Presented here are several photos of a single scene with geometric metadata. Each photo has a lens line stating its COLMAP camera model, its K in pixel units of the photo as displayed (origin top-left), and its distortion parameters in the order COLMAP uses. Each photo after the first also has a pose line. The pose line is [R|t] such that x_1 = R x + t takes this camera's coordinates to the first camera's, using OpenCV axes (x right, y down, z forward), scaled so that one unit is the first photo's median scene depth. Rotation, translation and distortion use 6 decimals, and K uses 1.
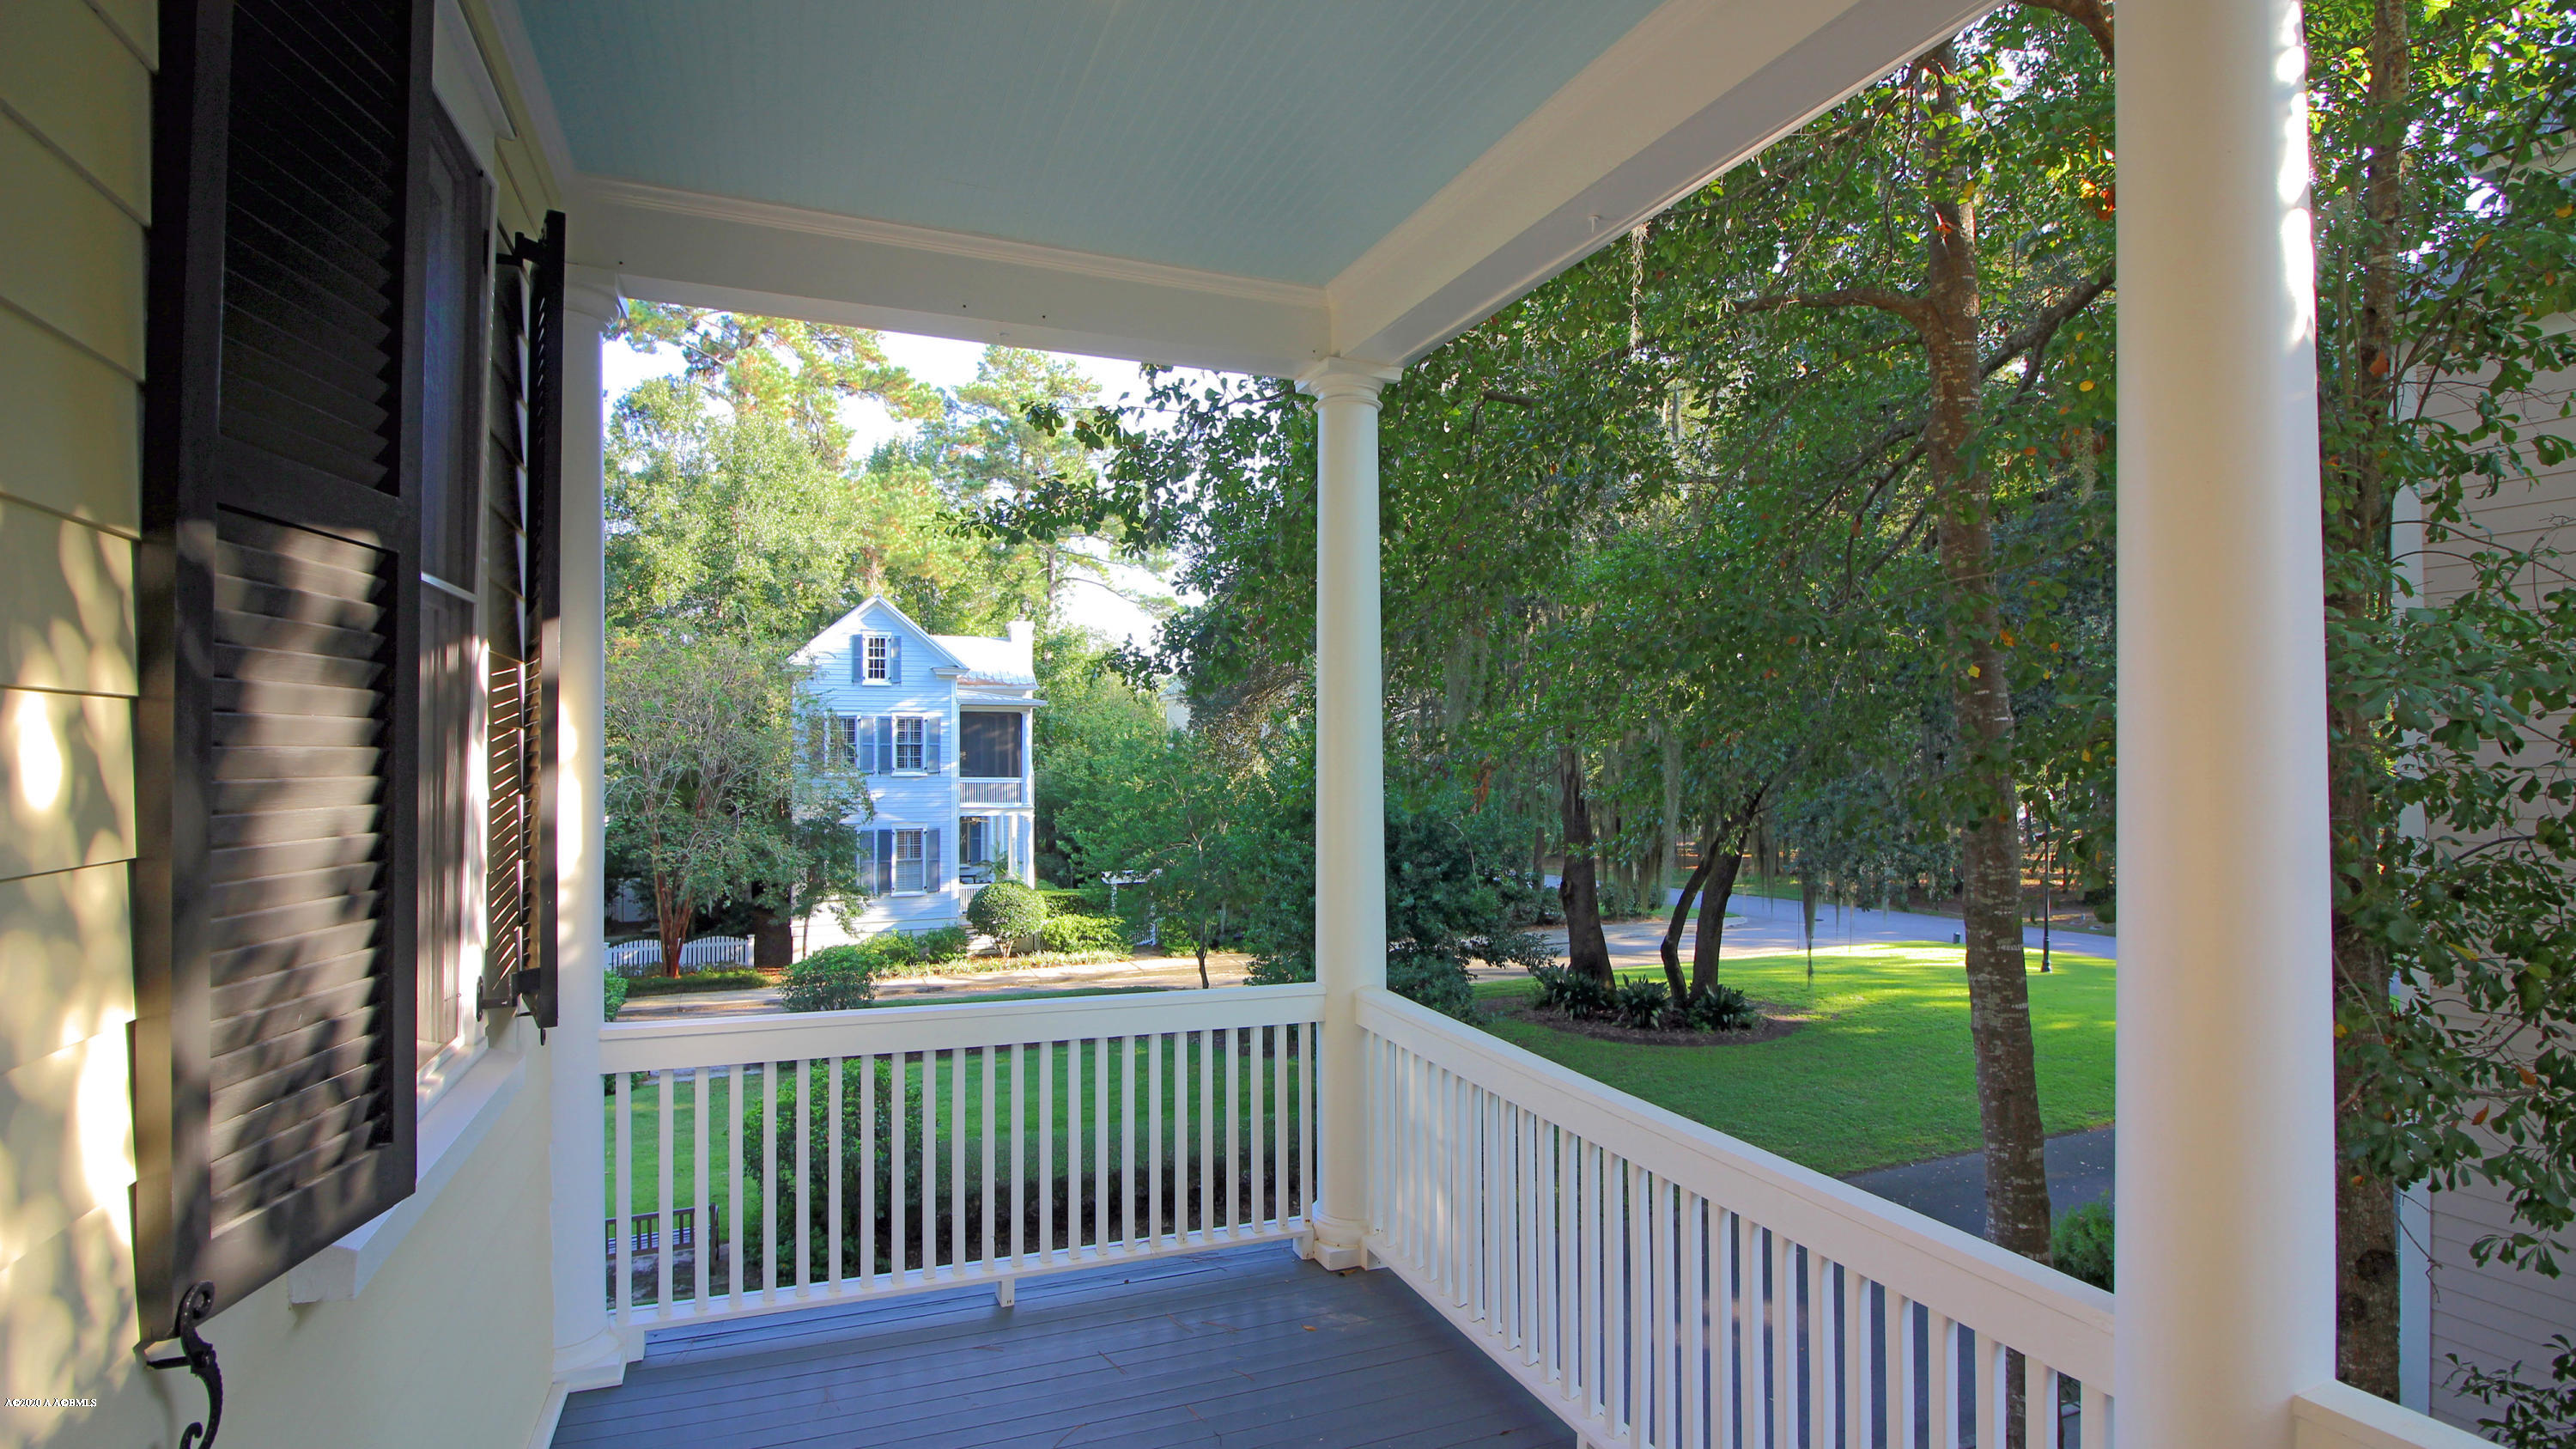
lens RADIAL K [[1192.7, 0, 1285.8], [0, 1192.7, 726.7], [0, 0, 1]] dist [0.000244, -0.014749]
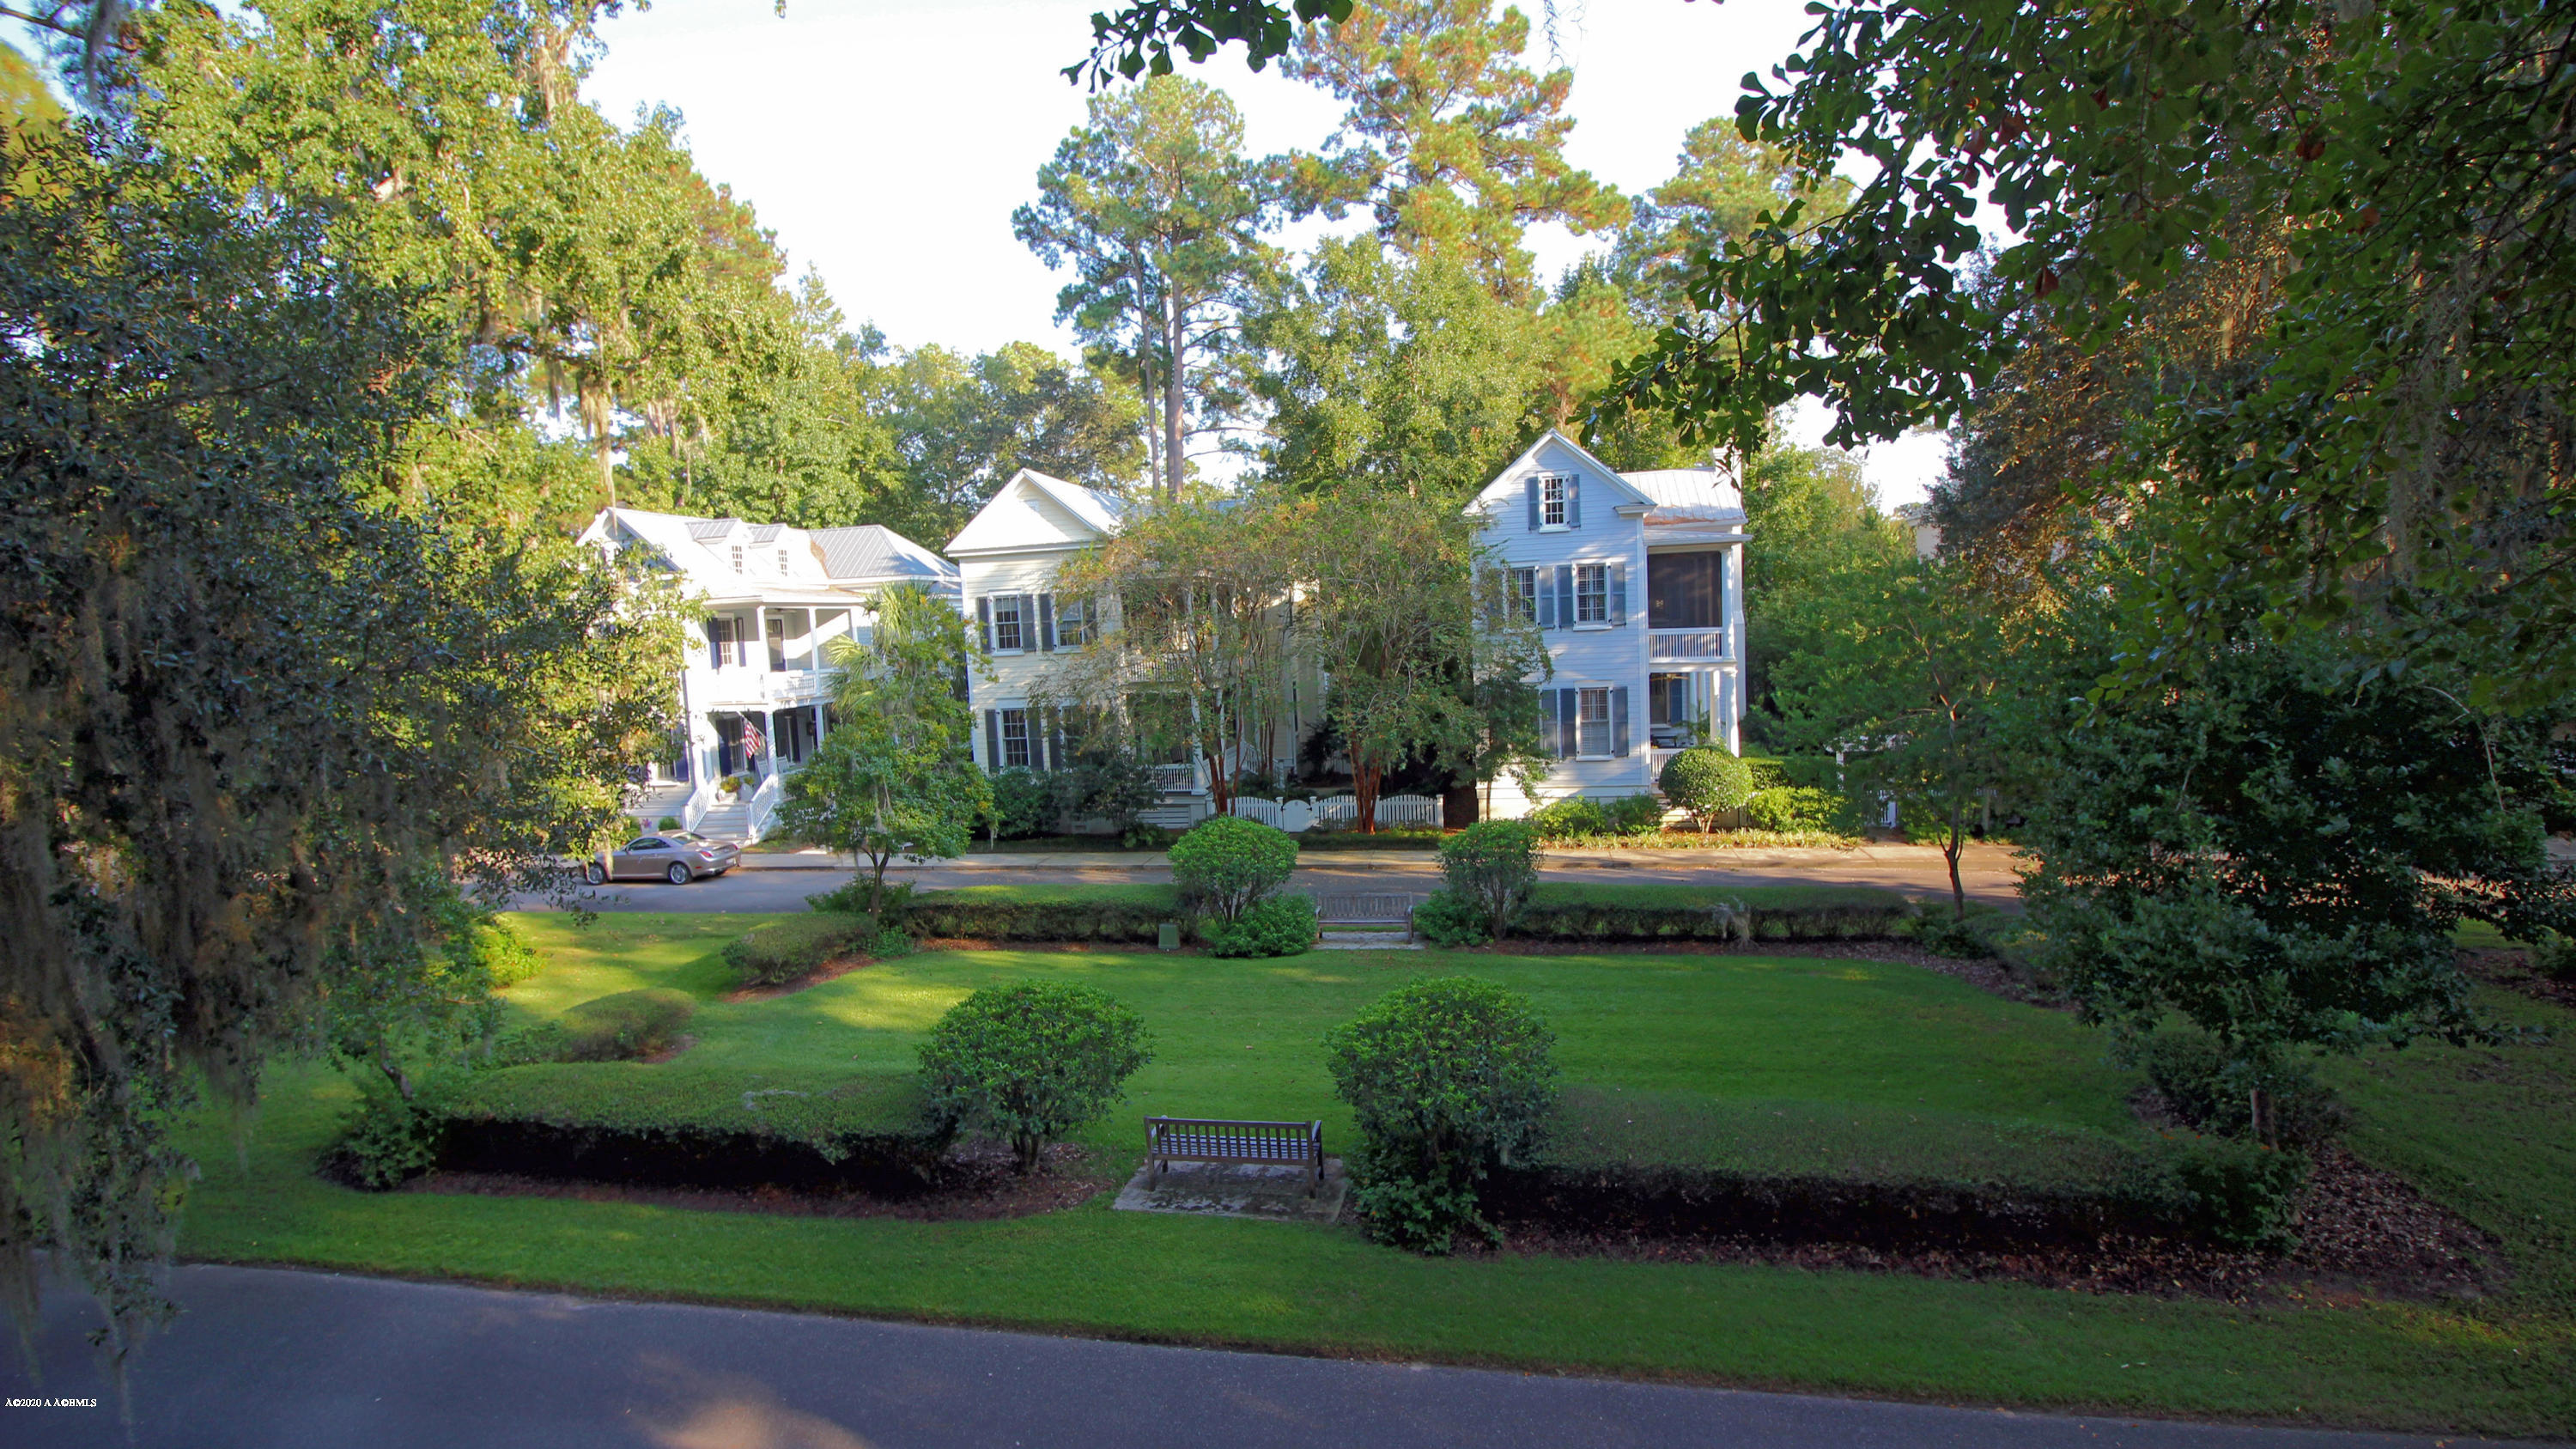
lens RADIAL K [[1192.7, 0, 1285.8], [0, 1192.7, 726.7], [0, 0, 1]] dist [0.000244, -0.014749]
pose [[0.828849, 0.014627, -0.559282, -0.000206], [0.055293, 0.992623, 0.107903, 0.003880], [0.556734, -0.120359, 0.821925, 0.114690]]
